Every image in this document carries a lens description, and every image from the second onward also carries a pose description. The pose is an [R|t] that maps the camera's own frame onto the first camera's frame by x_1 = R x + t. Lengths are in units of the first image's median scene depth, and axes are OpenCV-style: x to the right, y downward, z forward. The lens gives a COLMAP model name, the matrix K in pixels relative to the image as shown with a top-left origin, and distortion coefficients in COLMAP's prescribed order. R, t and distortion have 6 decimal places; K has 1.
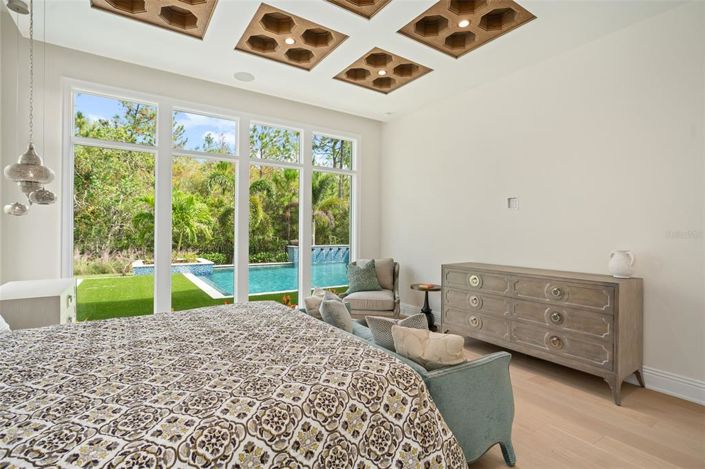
lens RADIAL K [[339.1, 0, 350.0], [0, 339.1, 230.0], [0, 0, 1]] dist [-0.004896, -0.000422]
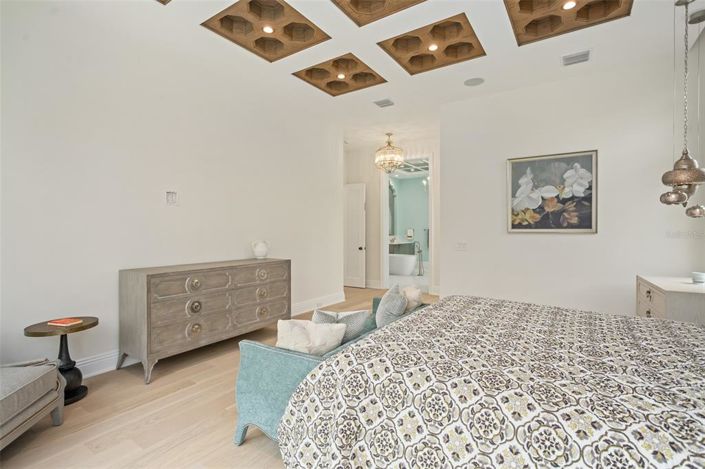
lens RADIAL K [[339.1, 0, 350.0], [0, 339.1, 230.0], [0, 0, 1]] dist [-0.004896, -0.000422]
pose [[-0.389652, -0.009483, 0.920914, -0.699672], [-0.003720, 0.999955, 0.008723, 0.000658], [-0.920955, -0.000027, -0.389669, 1.155397]]
